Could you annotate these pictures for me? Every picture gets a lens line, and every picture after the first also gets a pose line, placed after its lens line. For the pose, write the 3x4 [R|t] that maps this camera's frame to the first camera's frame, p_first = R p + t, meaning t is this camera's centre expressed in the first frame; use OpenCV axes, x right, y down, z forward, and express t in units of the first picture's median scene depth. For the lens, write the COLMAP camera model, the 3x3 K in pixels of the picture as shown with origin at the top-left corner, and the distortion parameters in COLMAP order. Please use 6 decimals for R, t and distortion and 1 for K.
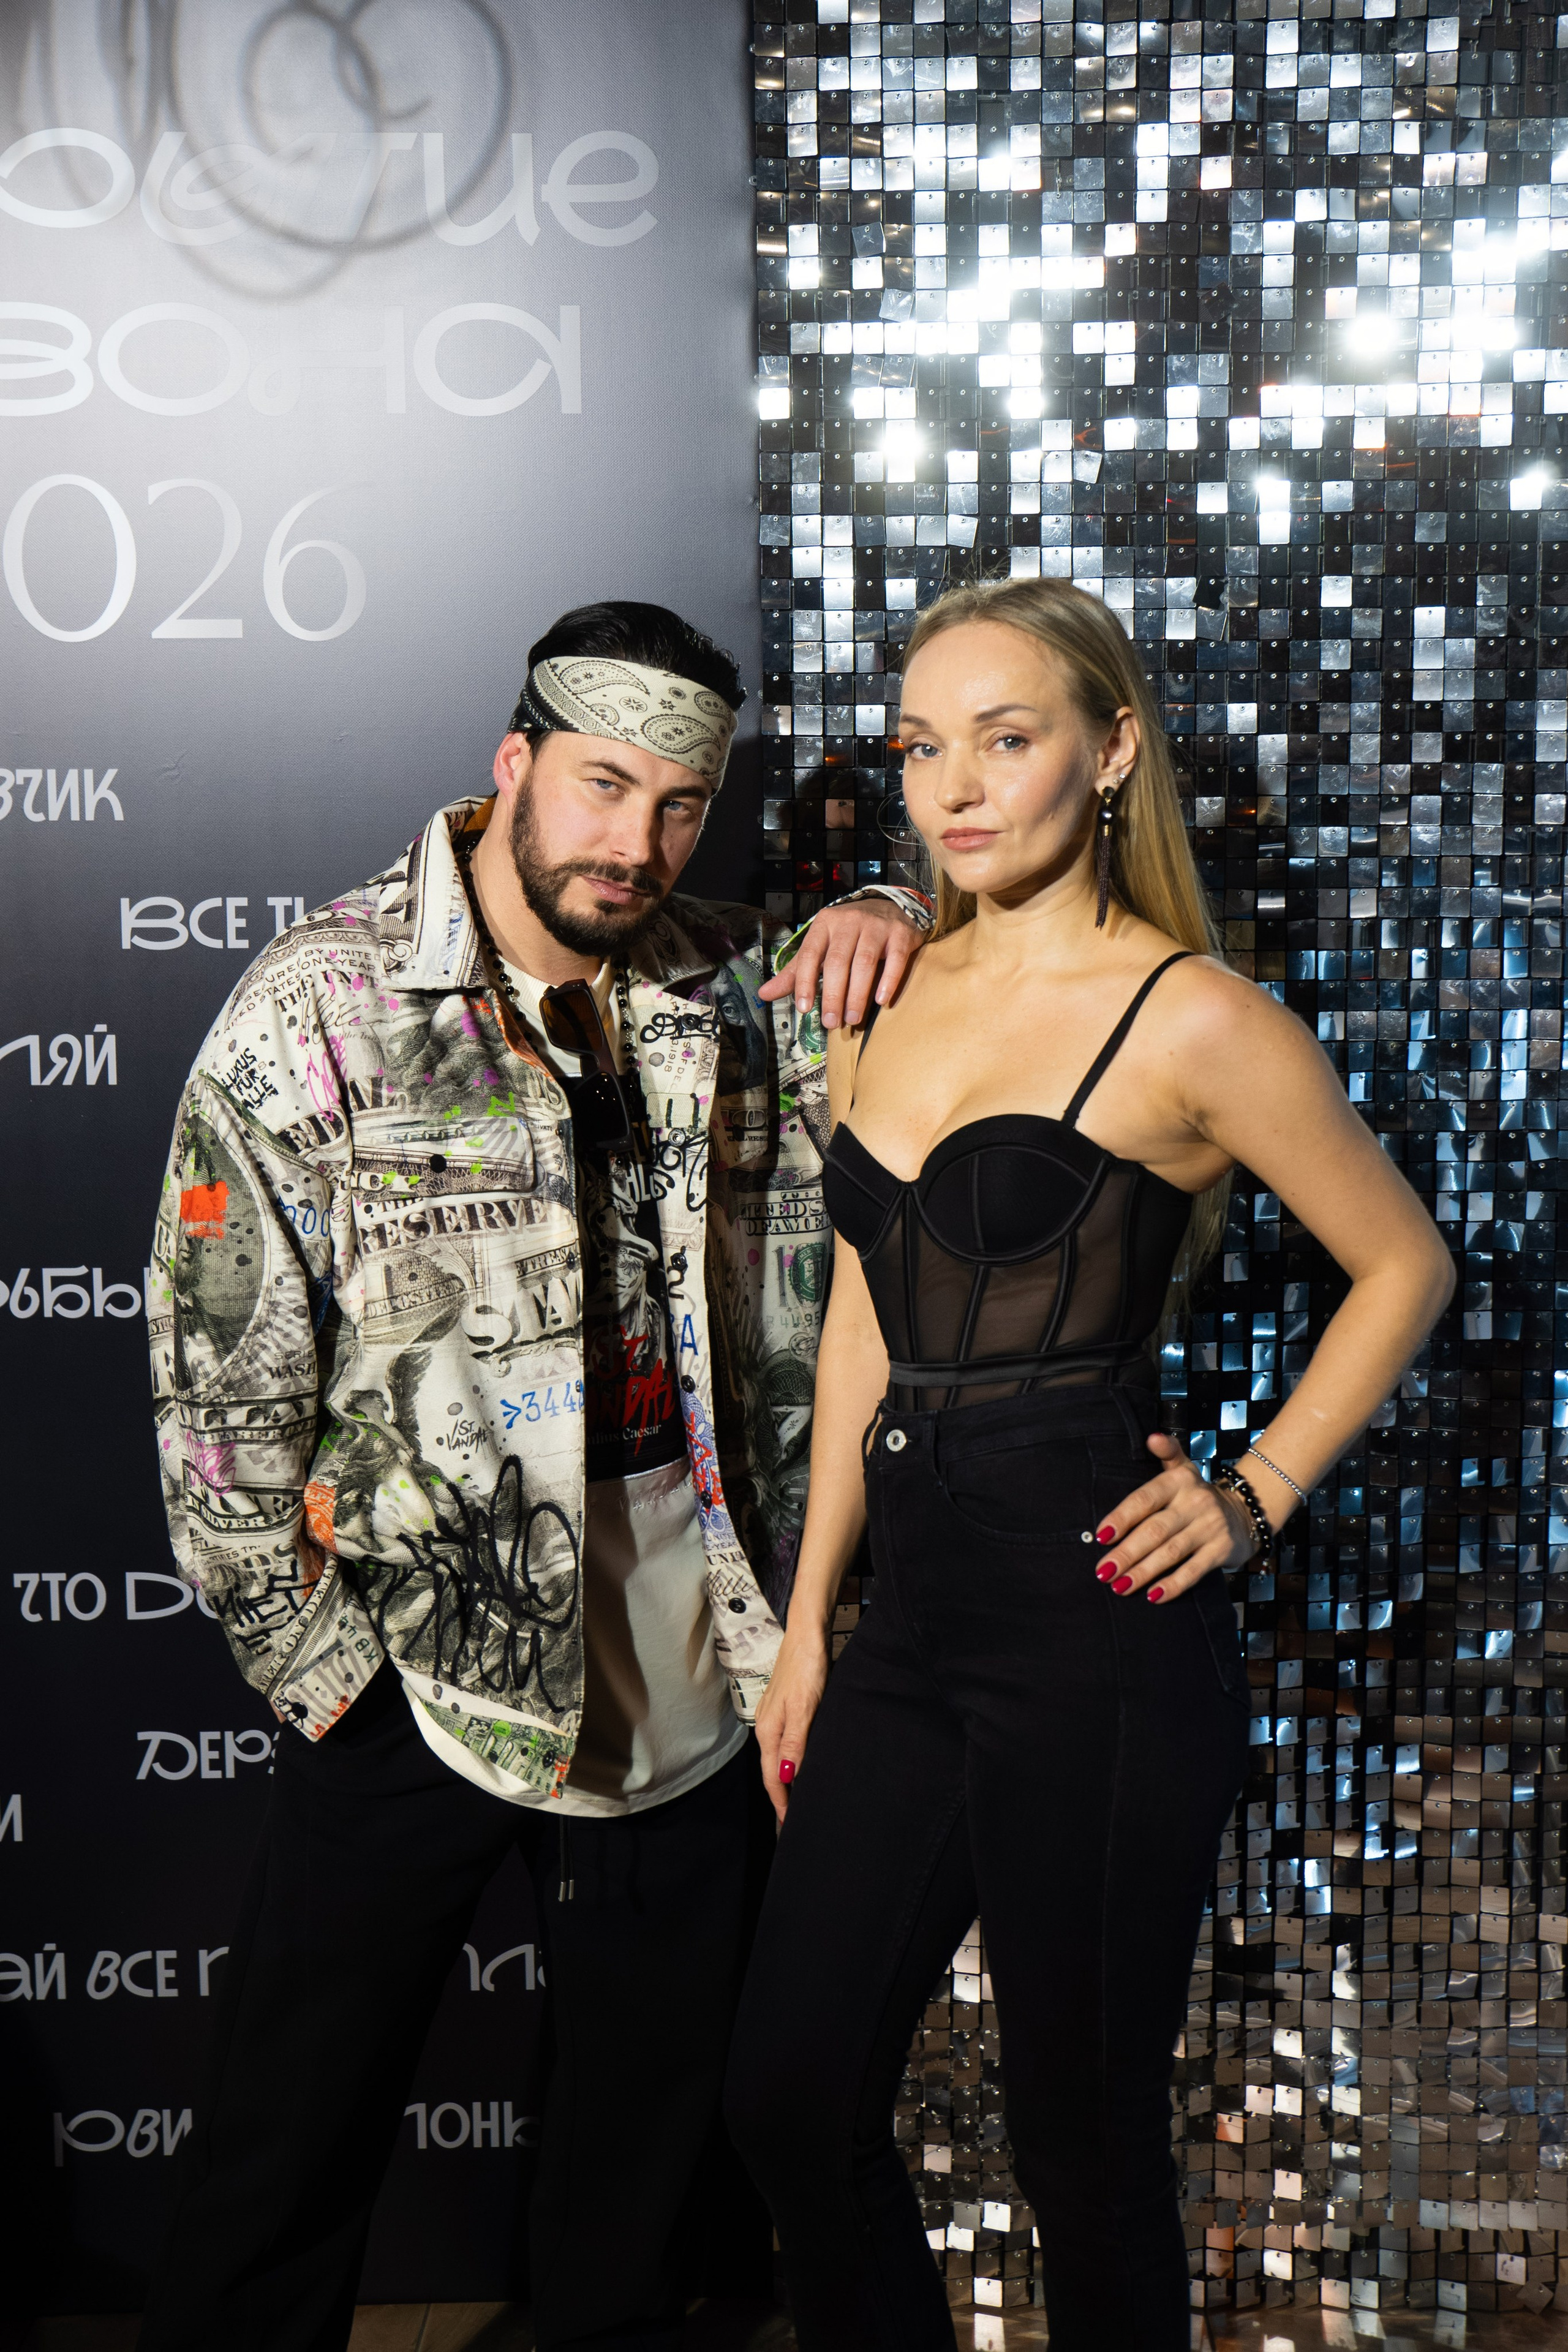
lens RADIAL K [[2638.2, 0, 799.5], [0, 2638.2, 1066.6], [0, 0, 1]] dist [0.051476, 0.000000]
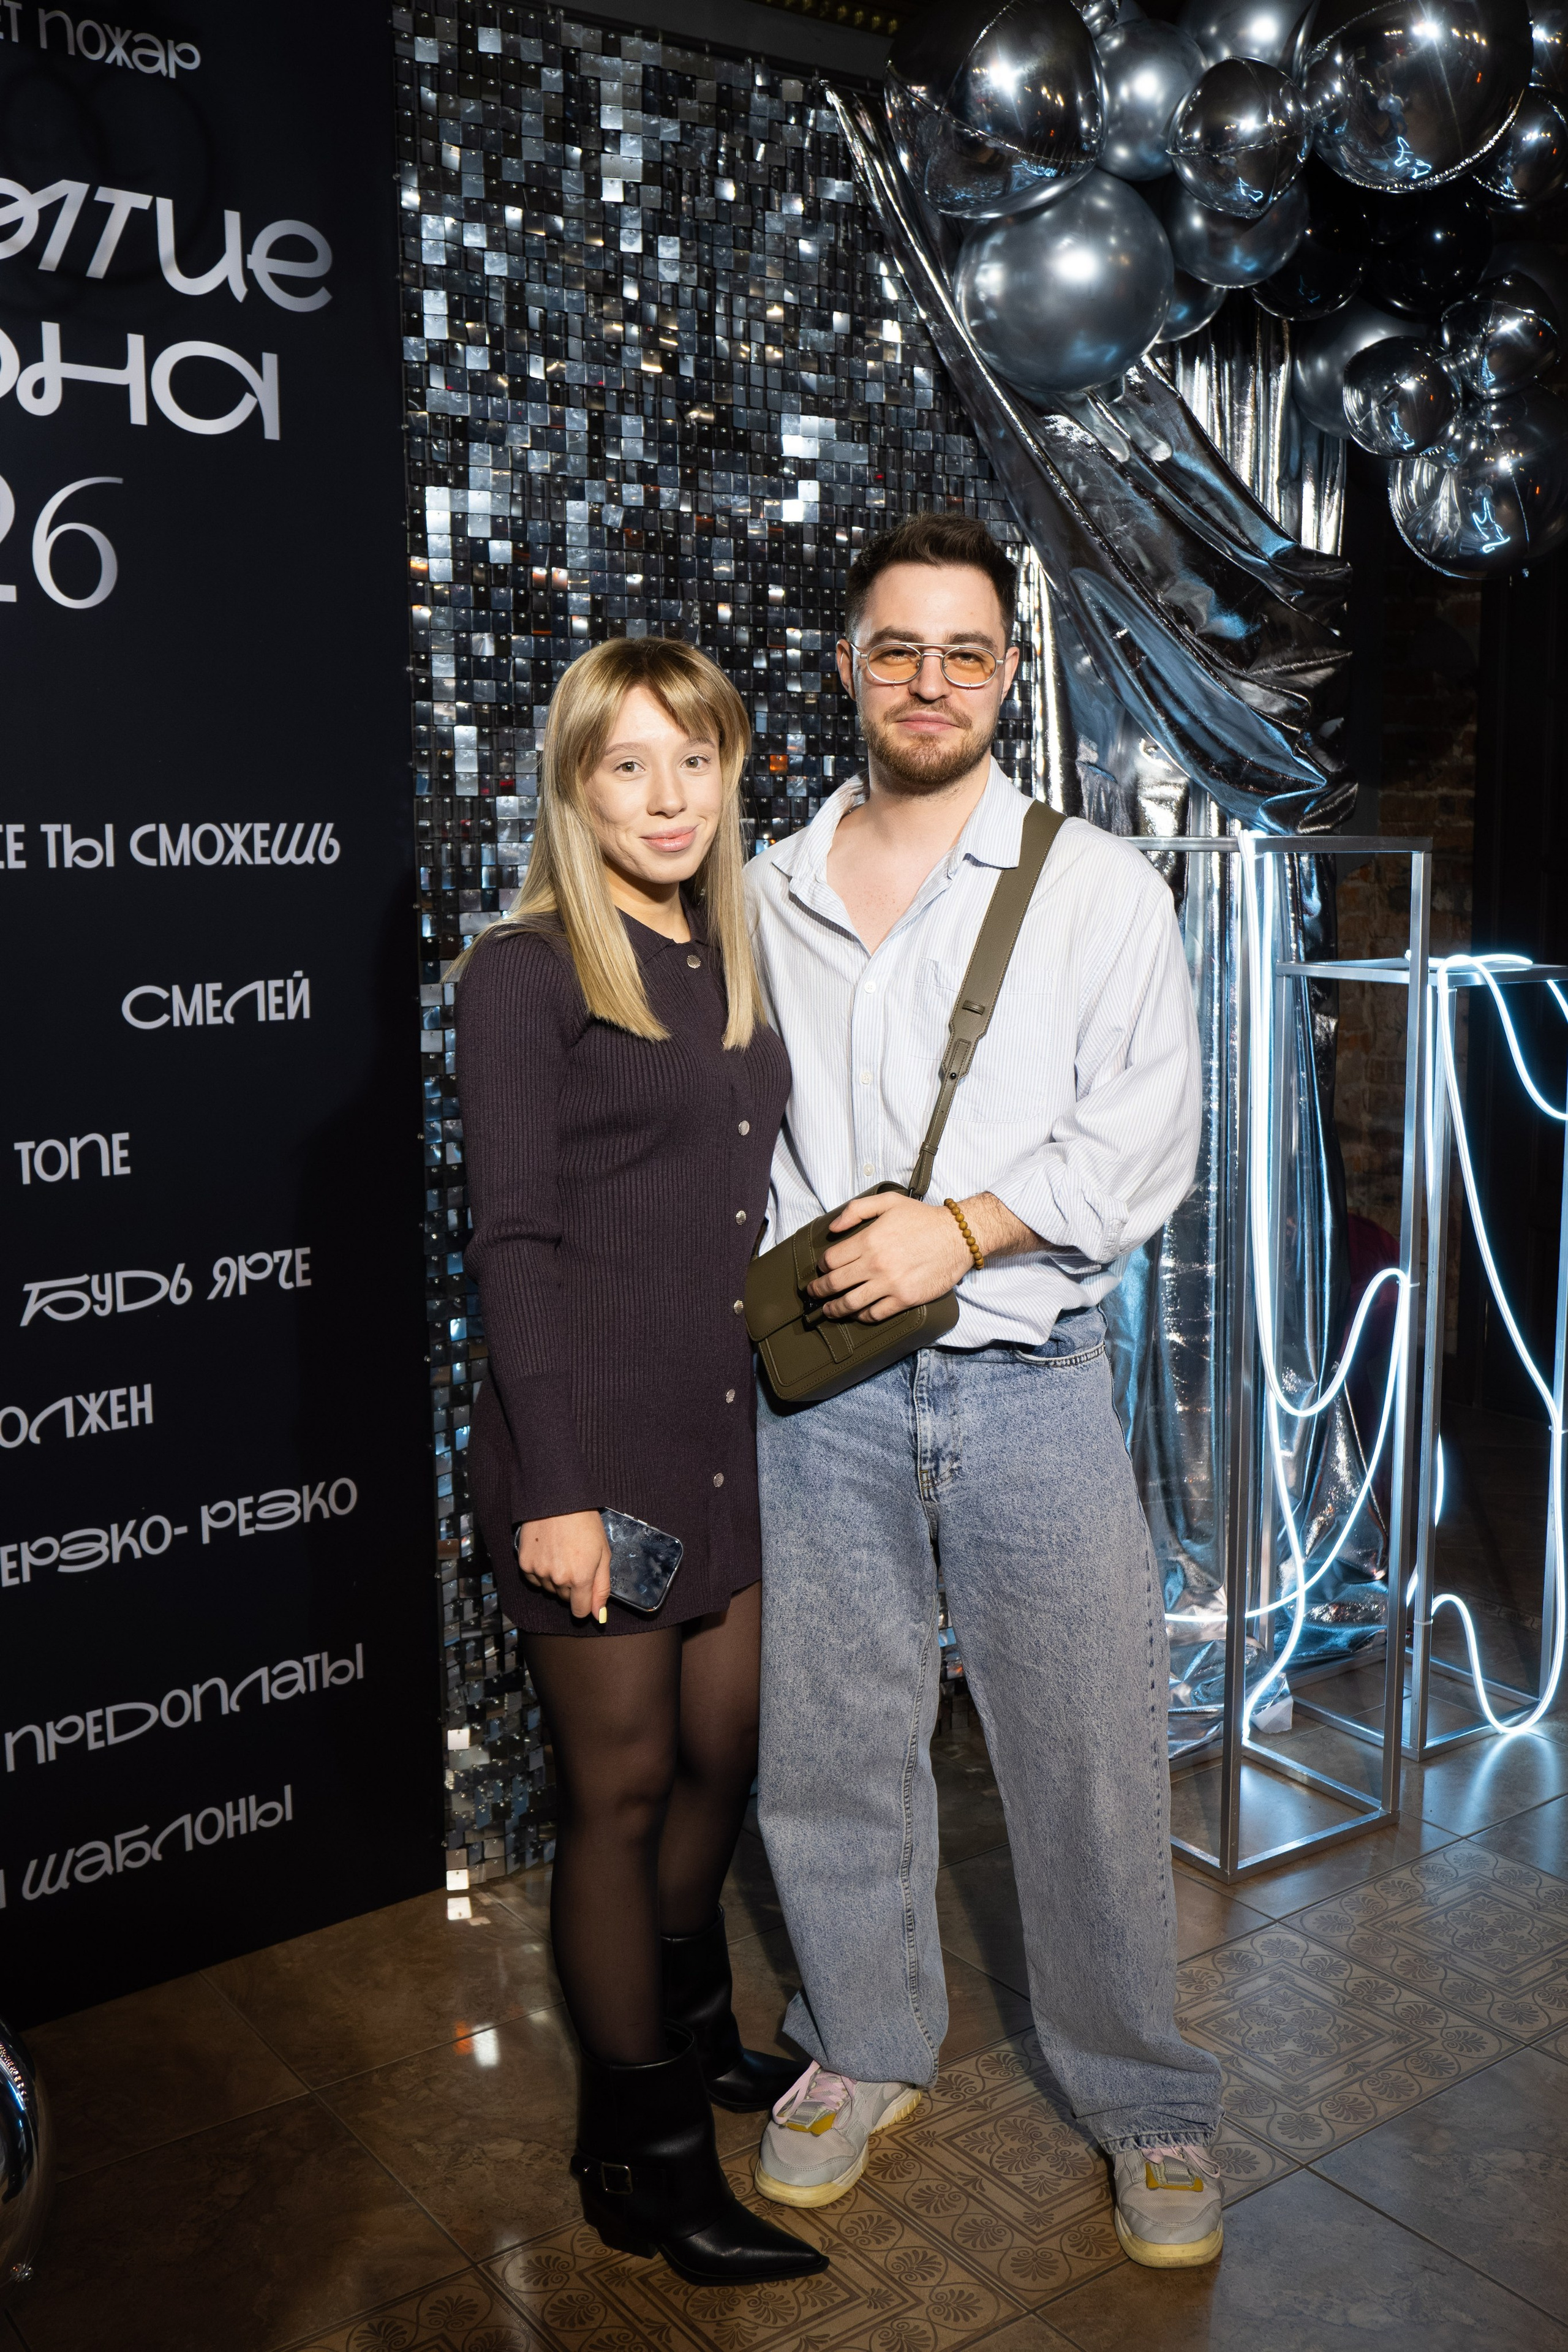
lens RADIAL K [[2272.7, 0, 837.8], [0, 2272.7, 1141.7], [0, 0, 1]] dist [-0.028919, 0.000000]
pose [[0.777265, -0.083720, 0.623578, -0.569774], [0.069711, 0.996465, 0.046891, 0.054673], [-0.625299, 0.007023, 0.780353, -0.006722]]
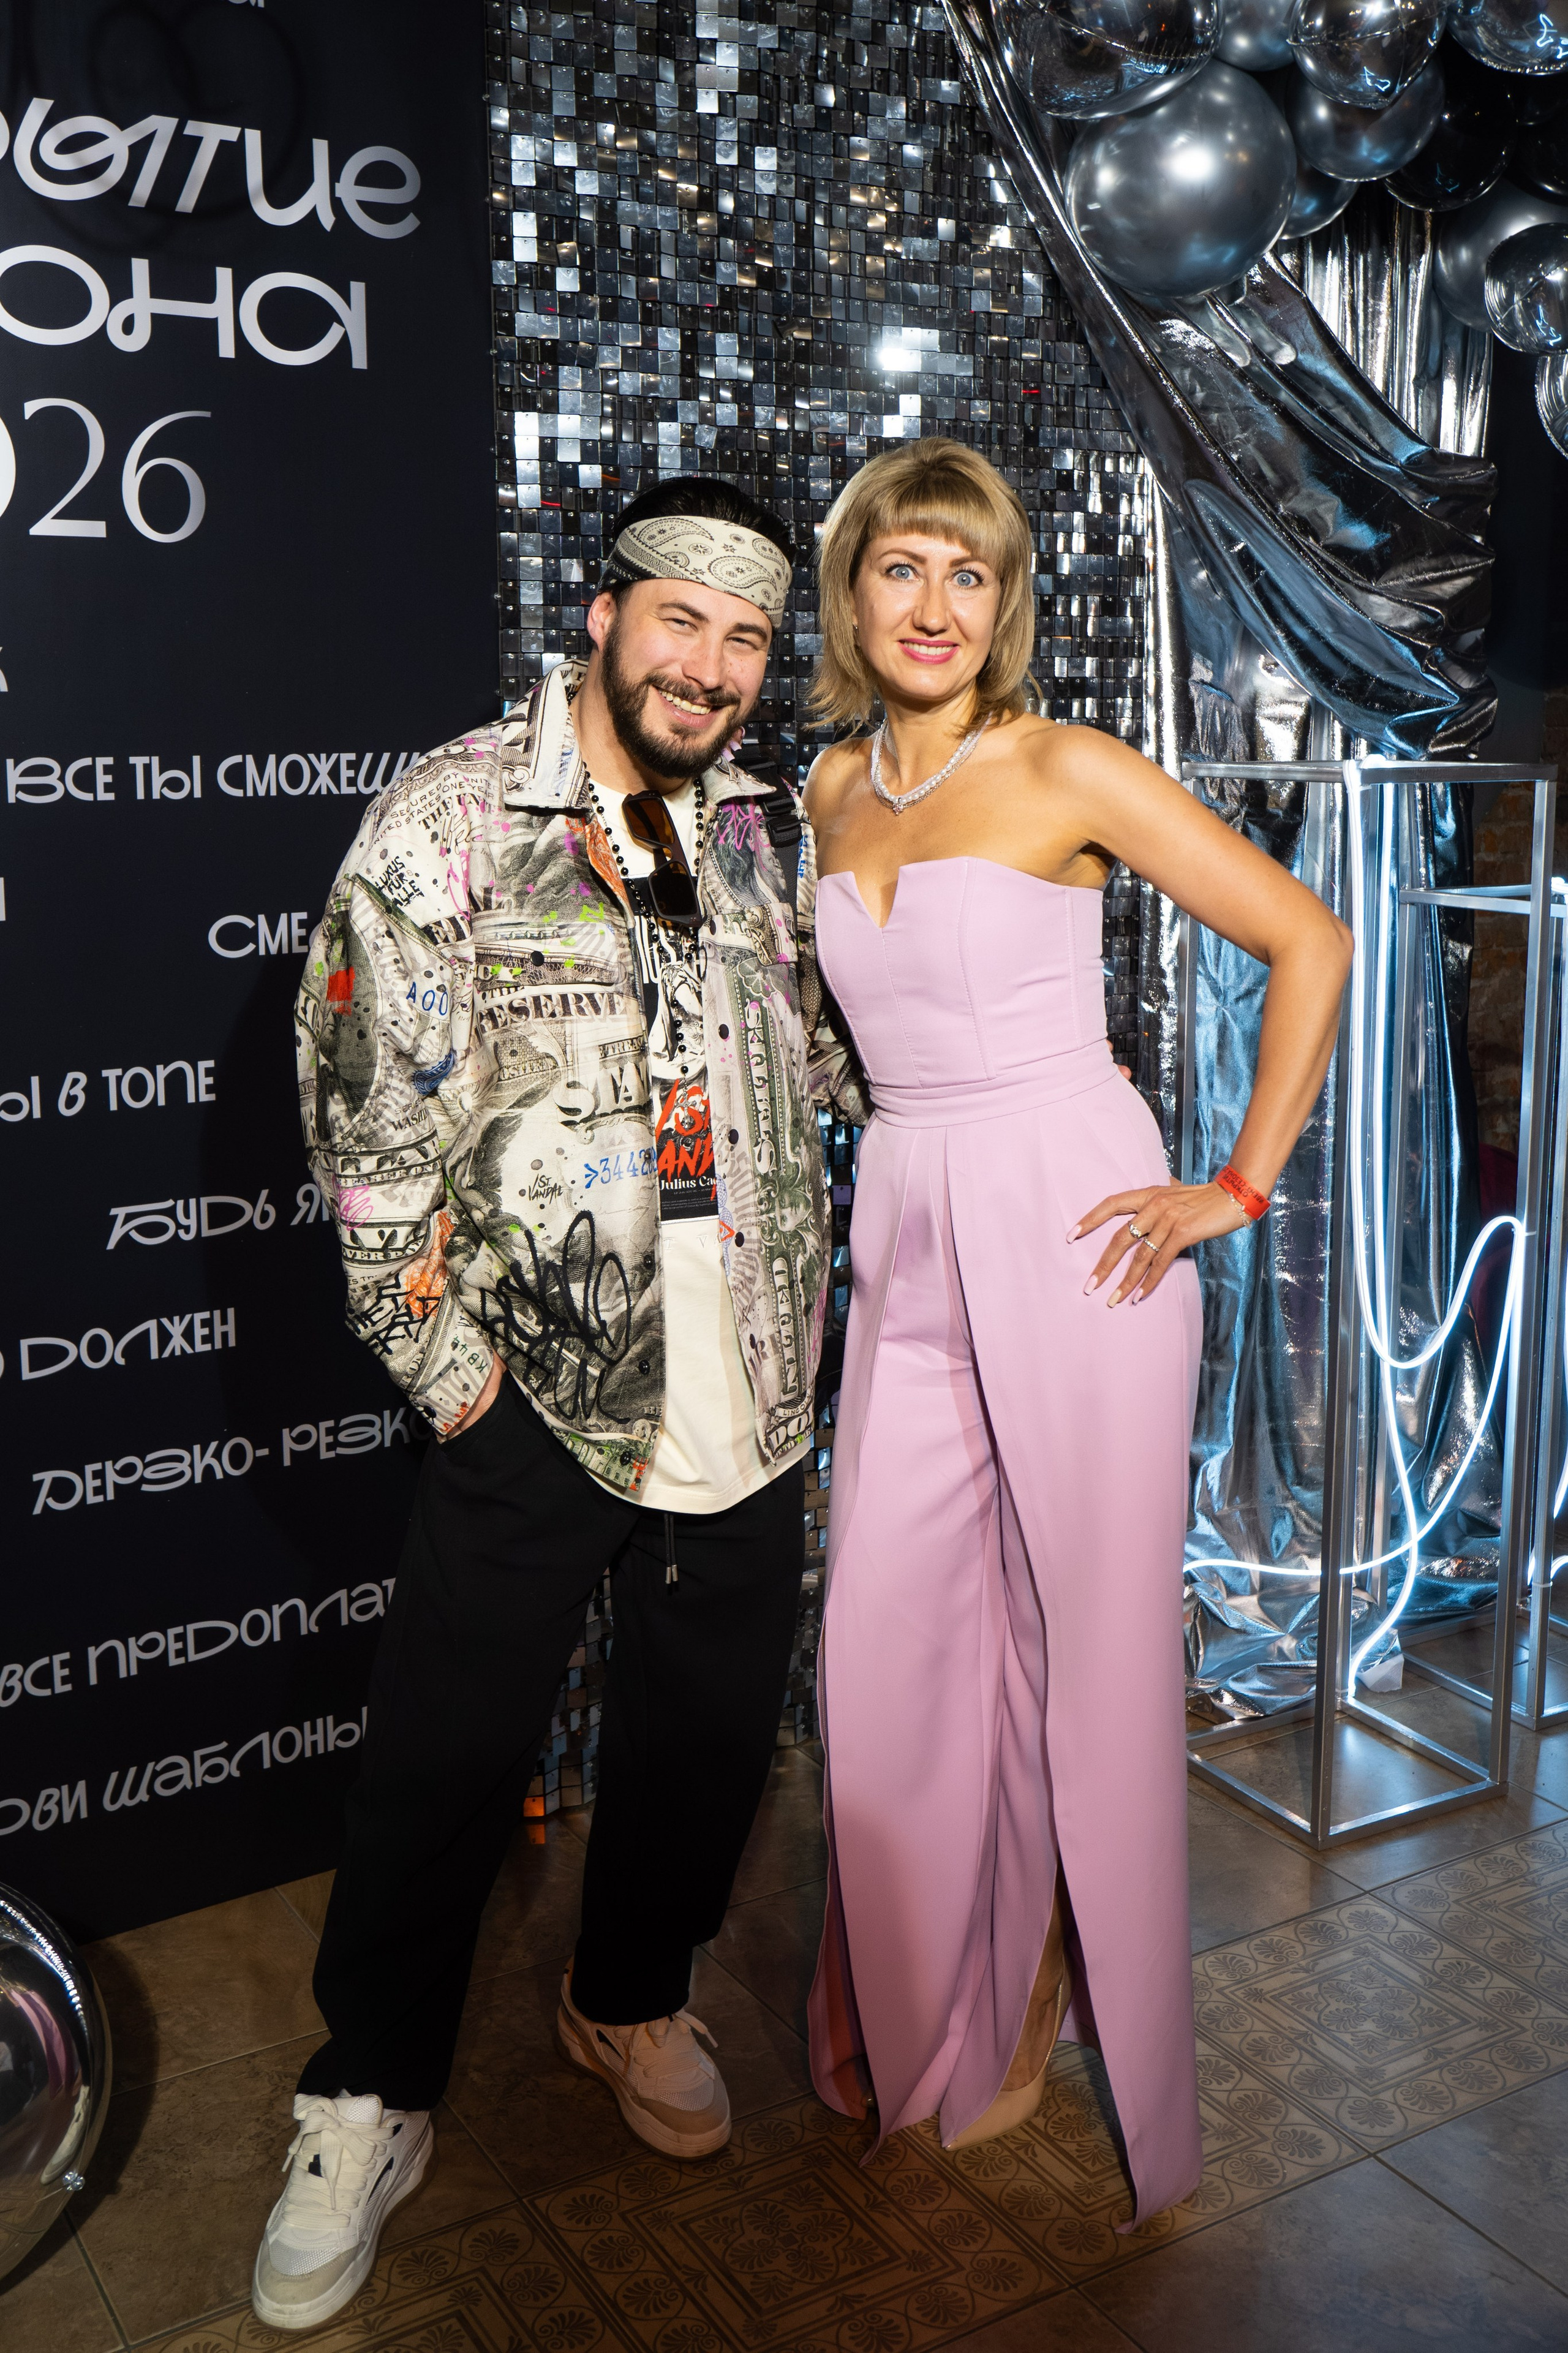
lens RADIAL K [[2349.8, 0, 755.5], [0, 2349.8, 1074.1], [0, 0, 1]] dist [0.004407, 0.000000]
pose [[0.839828, -0.081454, 0.536706, -0.549316], [0.059809, 0.996543, 0.057655, 0.034649], [-0.539547, -0.016320, 0.841797, -0.048576]]
